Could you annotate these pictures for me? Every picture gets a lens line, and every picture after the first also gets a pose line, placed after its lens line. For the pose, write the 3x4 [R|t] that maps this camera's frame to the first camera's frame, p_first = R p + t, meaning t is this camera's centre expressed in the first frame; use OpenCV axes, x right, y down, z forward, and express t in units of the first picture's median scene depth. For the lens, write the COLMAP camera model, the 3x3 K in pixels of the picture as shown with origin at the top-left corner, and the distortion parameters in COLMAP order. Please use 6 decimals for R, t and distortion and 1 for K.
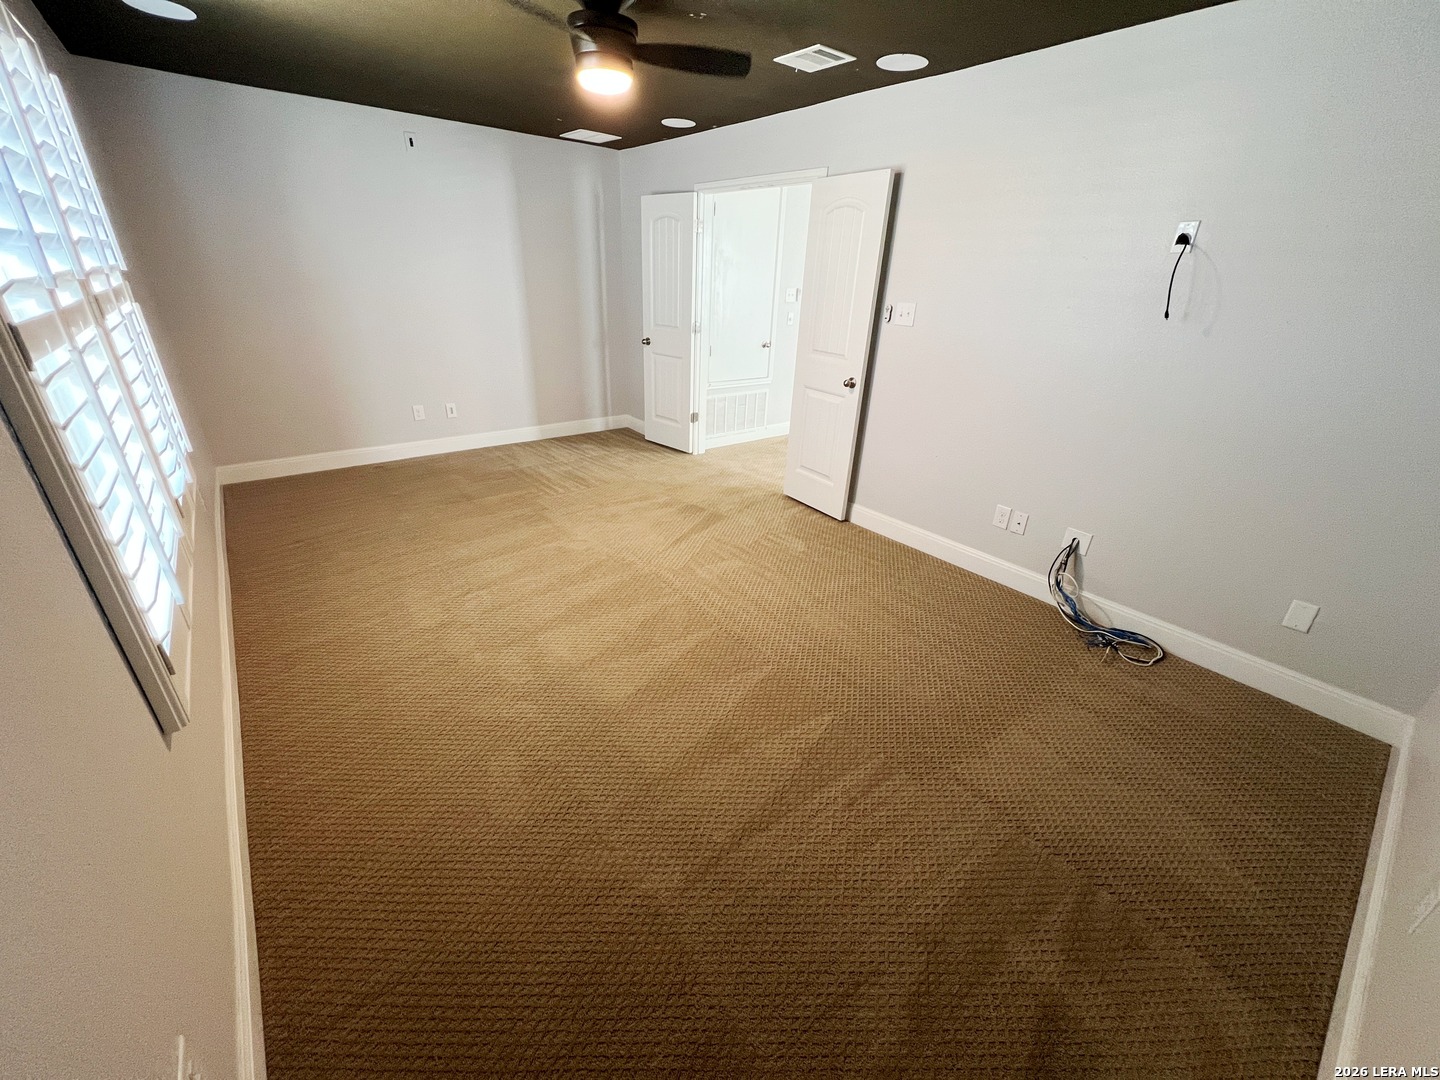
lens RADIAL K [[573.9, 0, 720.0], [0, 573.9, 540.0], [0, 0, 1]] dist [-0.001339, 0.000084]
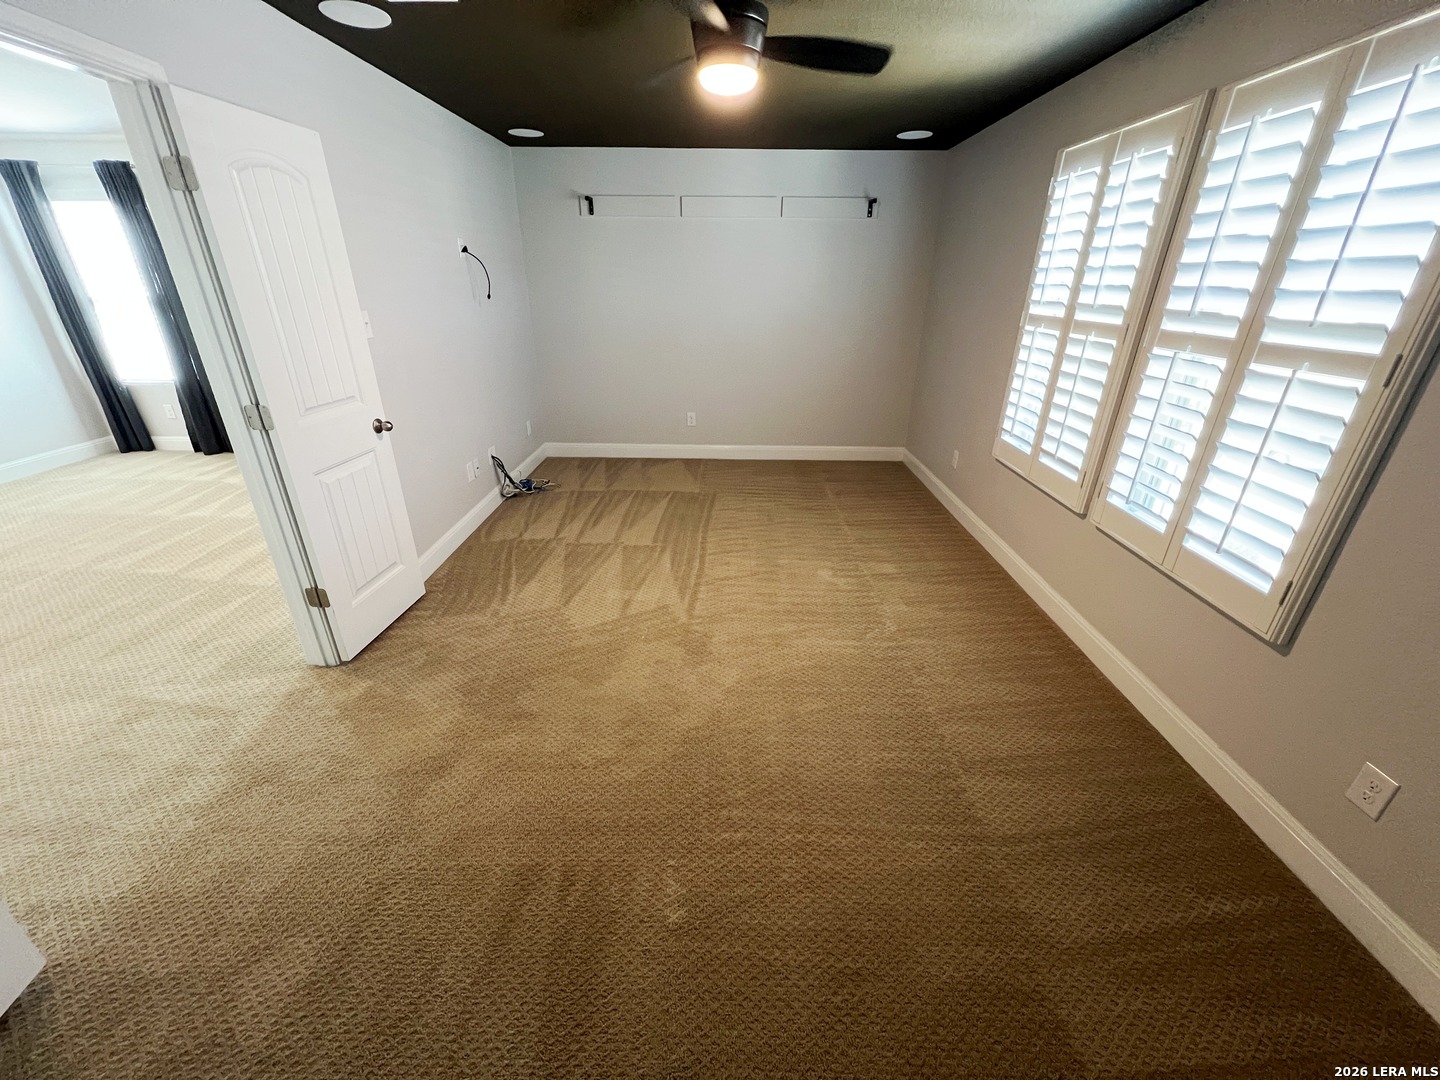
lens RADIAL K [[573.9, 0, 720.0], [0, 573.9, 540.0], [0, 0, 1]] dist [-0.001339, 0.000084]
pose [[-0.771663, -0.299521, 0.561091, -0.418895], [0.237812, 0.682317, 0.691295, -0.431848], [-0.589899, 0.666881, -0.455290, 0.879456]]
